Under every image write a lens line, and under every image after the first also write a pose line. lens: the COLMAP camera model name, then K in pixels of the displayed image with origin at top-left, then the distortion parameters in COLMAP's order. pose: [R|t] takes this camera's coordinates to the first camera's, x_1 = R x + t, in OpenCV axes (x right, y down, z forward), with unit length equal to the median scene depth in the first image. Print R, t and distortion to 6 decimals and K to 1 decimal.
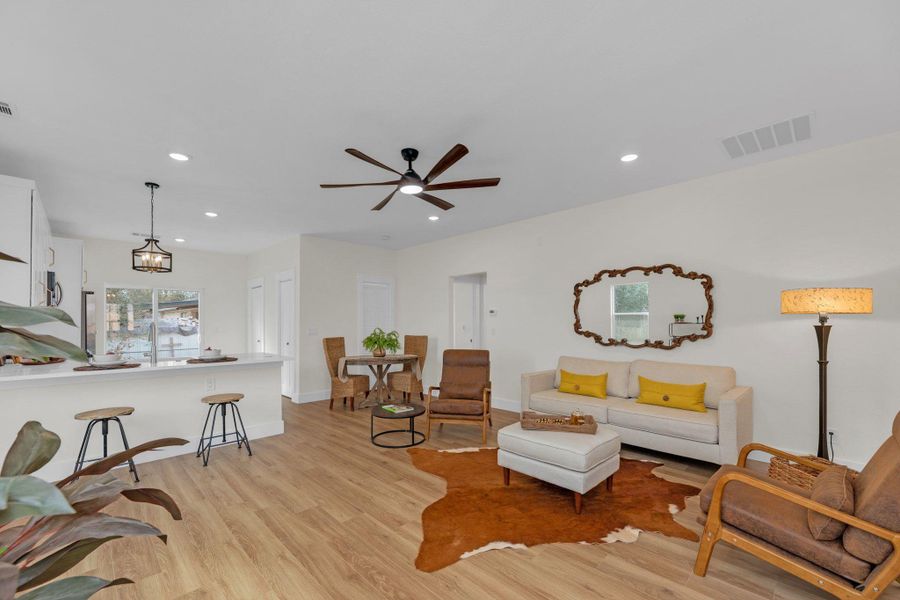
lens RADIAL K [[369.1, 0, 449.1], [0, 369.1, 323.8], [0, 0, 1]] dist [0.000172, 0.000046]
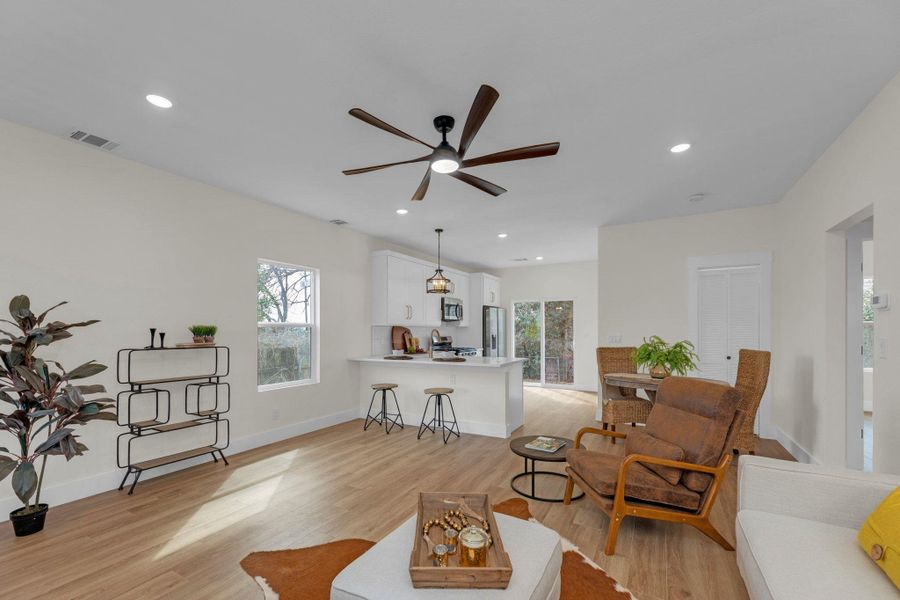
lens RADIAL K [[384.1, 0, 446.3], [0, 384.1, 327.0], [0, 0, 1]] dist [-0.000889, -0.000057]
pose [[0.273749, -0.000535, -0.961801, 0.656216], [0.004282, 0.999991, 0.000662, -0.013226], [0.961792, -0.004300, 0.273748, 0.694646]]
